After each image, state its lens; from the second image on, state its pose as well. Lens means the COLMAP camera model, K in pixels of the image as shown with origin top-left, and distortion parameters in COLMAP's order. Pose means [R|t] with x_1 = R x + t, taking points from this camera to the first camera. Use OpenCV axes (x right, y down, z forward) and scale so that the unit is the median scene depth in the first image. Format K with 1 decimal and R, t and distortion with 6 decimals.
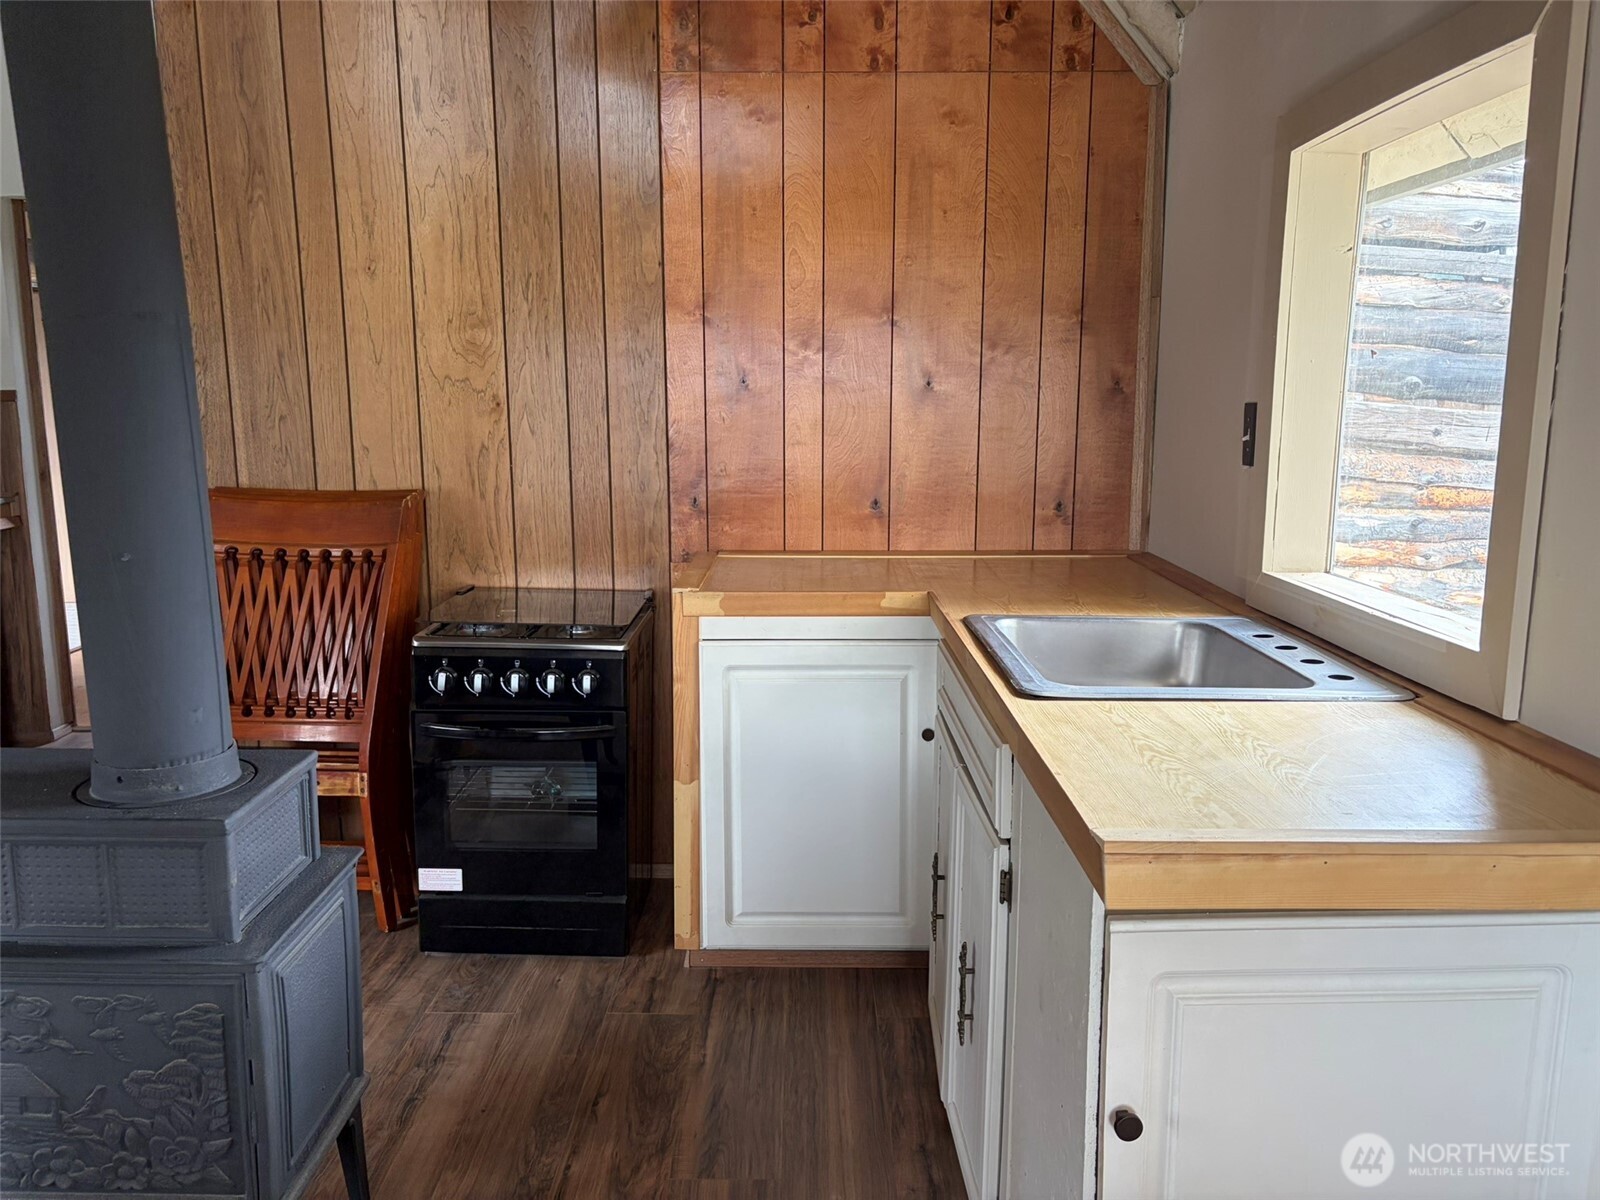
lens RADIAL K [[1216.7, 0, 807.6], [0, 1216.7, 599.2], [0, 0, 1]] dist [0.024136, -0.025664]
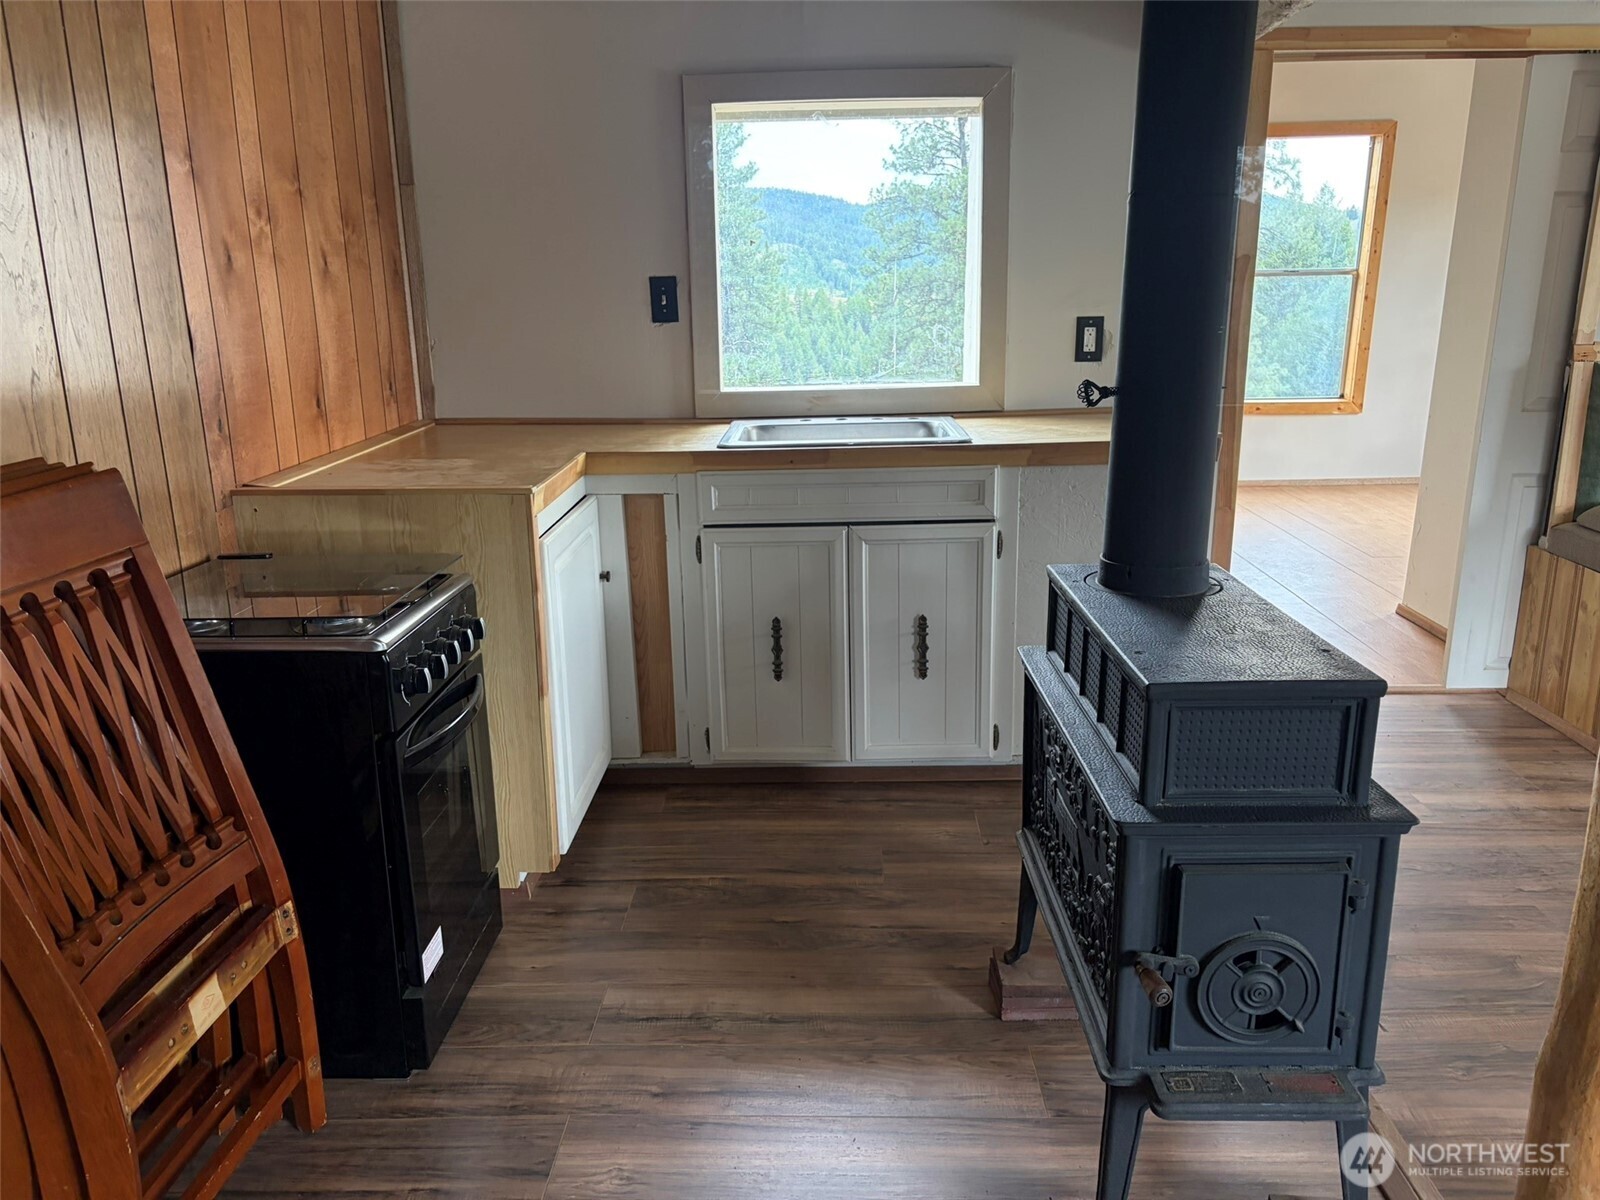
lens RADIAL K [[1216.7, 0, 809.2], [0, 1216.7, 604.4], [0, 0, 1]] dist [0.024136, -0.025664]
pose [[0.016772, -0.266224, 0.963765, -1.012692], [0.180208, 0.948921, 0.258988, -0.126173], [-0.983486, 0.169334, 0.063891, 0.744824]]
